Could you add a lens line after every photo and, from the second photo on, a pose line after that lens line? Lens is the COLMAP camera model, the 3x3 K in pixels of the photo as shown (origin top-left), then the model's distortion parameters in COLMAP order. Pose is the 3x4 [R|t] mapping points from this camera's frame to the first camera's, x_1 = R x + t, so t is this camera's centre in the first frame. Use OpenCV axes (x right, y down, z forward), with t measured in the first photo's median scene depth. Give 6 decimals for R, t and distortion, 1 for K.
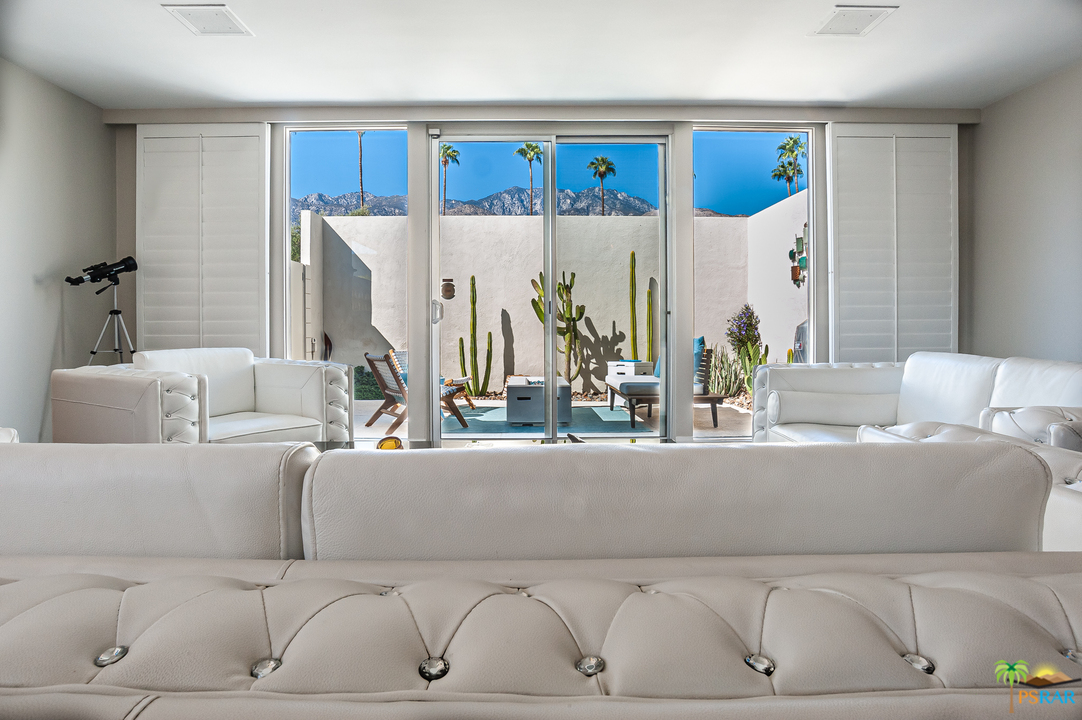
lens RADIAL K [[600.0, 0, 541.0], [0, 600.0, 346.9], [0, 0, 1]] dist [-0.053474, 0.001543]
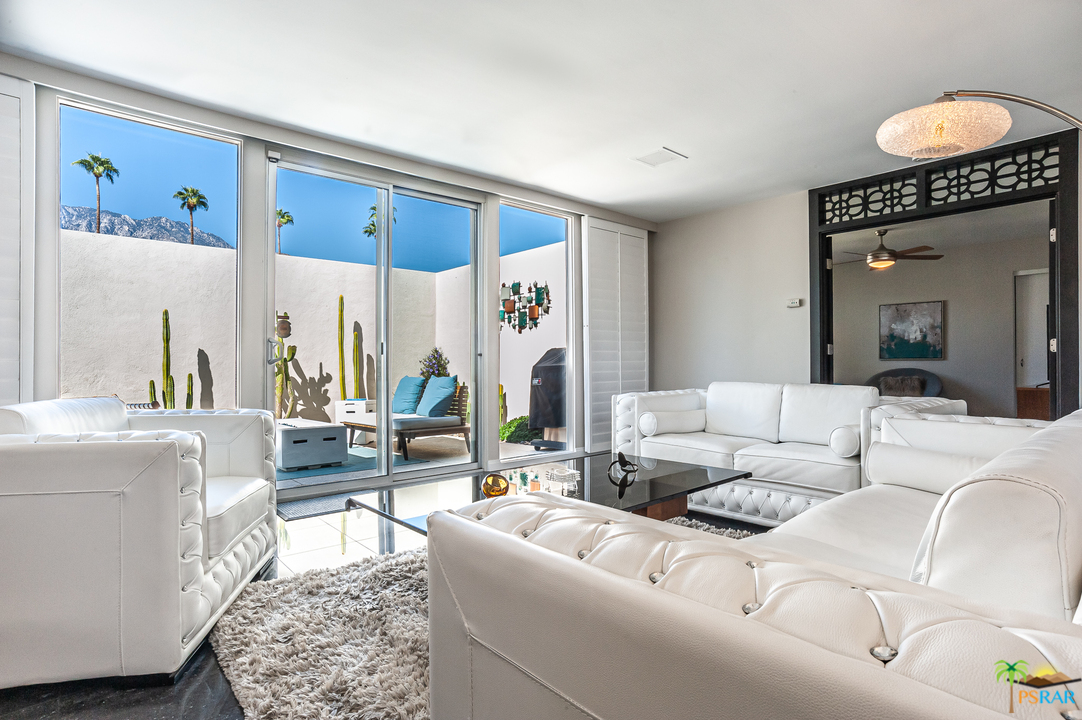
lens RADIAL K [[556.7, 0, 541.0], [0, 556.7, 360.0], [0, 0, 1]] dist [-0.092322, 0.052454]
pose [[0.756275, 0.003624, 0.654244, -0.206638], [0.027688, 0.998912, -0.037539, -0.001877], [-0.653668, 0.046504, 0.755351, 0.058520]]
